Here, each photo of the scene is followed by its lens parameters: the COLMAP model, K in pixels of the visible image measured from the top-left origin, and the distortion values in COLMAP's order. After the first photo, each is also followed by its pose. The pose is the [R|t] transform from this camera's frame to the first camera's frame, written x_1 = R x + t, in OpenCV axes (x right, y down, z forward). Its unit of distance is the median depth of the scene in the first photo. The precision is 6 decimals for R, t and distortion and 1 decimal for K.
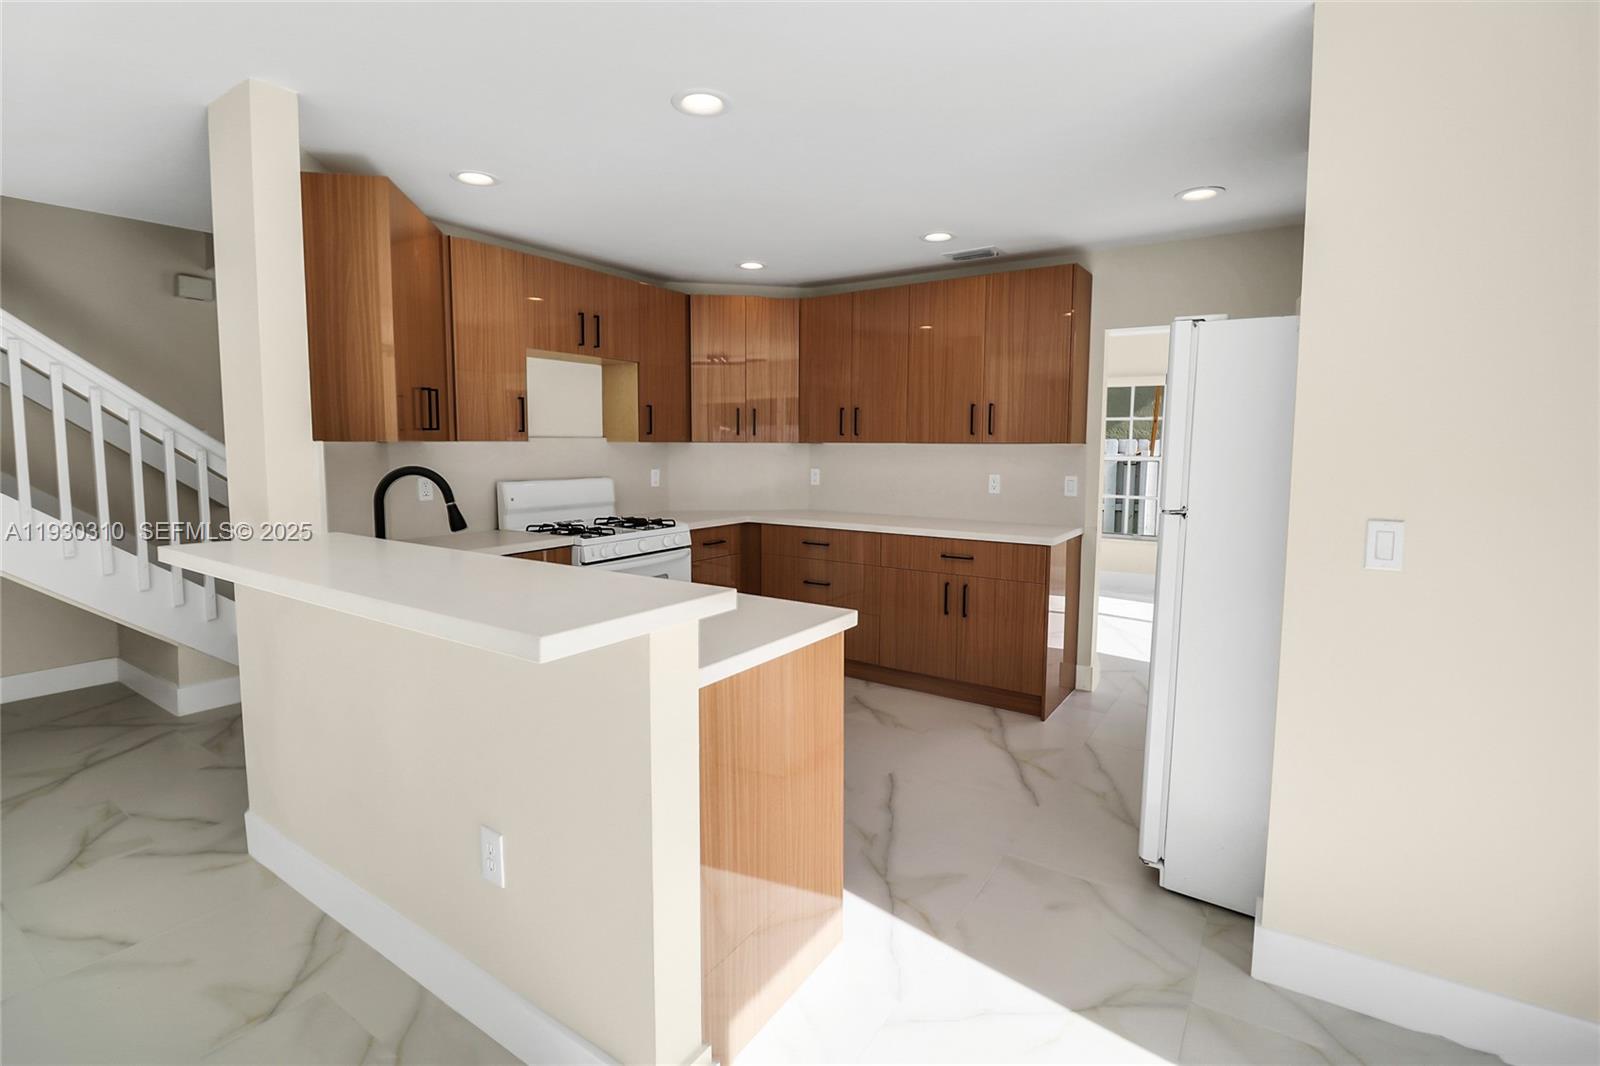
lens RADIAL K [[747.9, 0, 798.3], [0, 747.9, 528.4], [0, 0, 1]] dist [-0.013036, -0.000335]
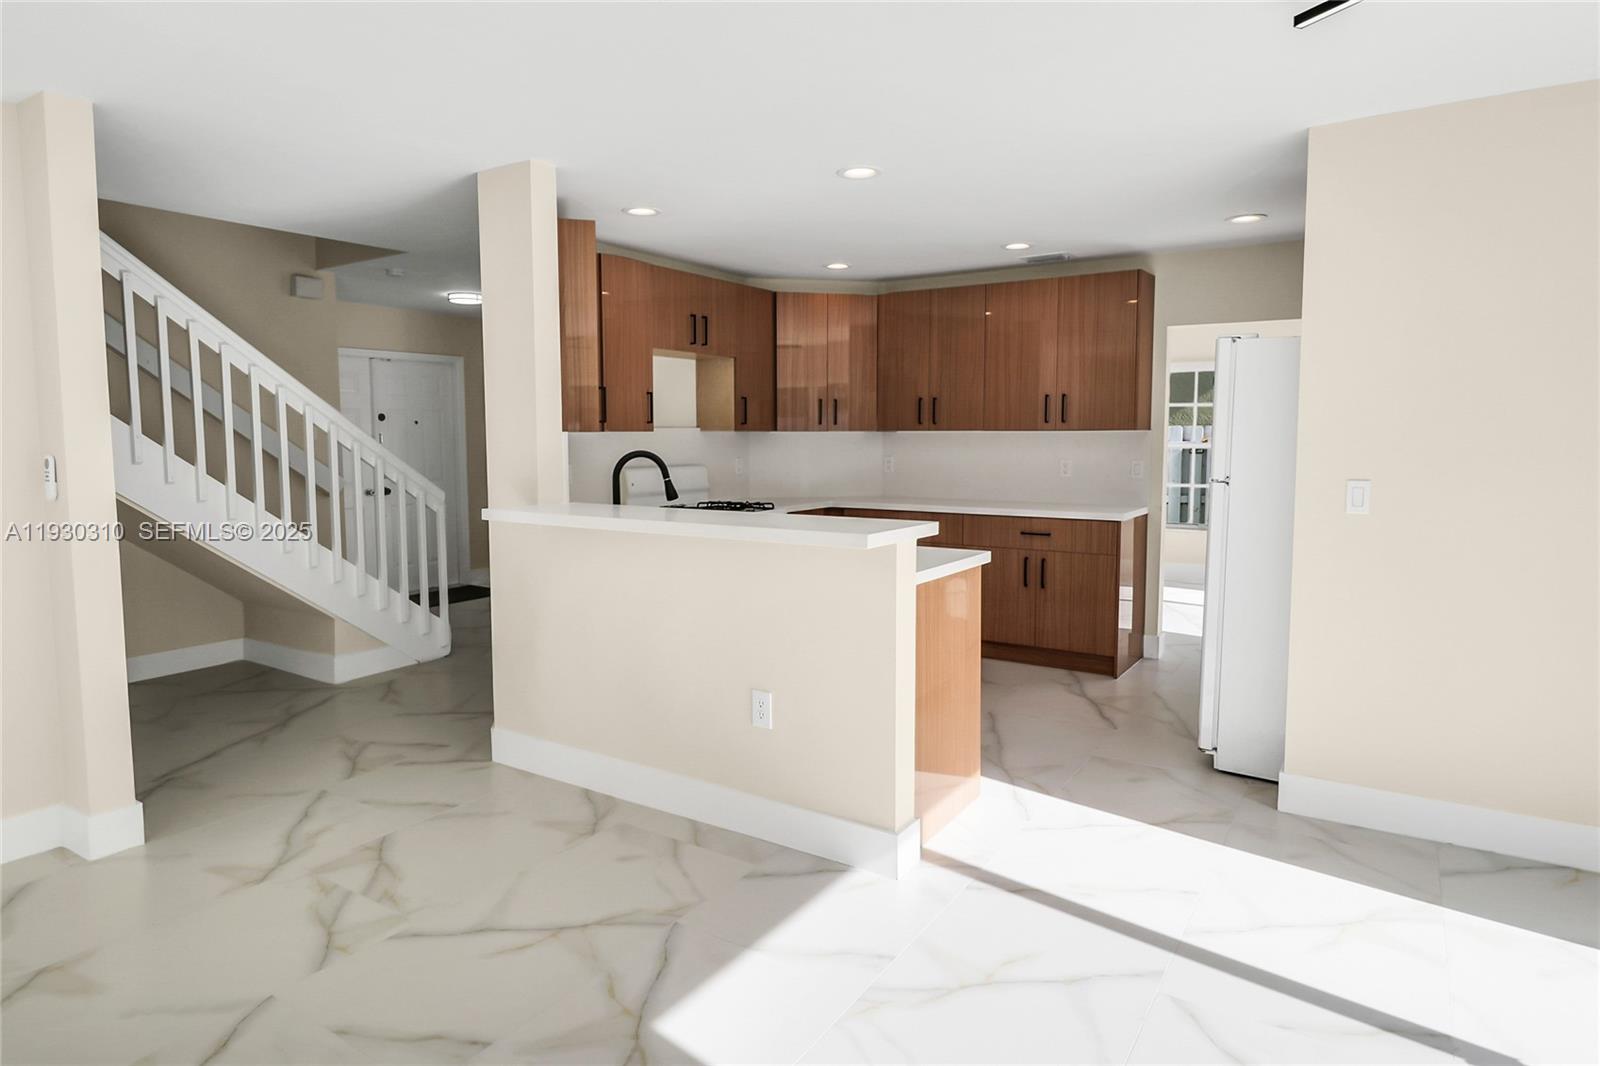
lens RADIAL K [[937.6, 0, 800.0], [0, 937.6, 533.0], [0, 0, 1]] dist [-0.001459, -0.000121]
pose [[0.999873, -0.008427, 0.013492, -0.151827], [0.008521, 0.999940, -0.006941, 0.043352], [-0.013433, 0.007056, 0.999885, -0.374159]]
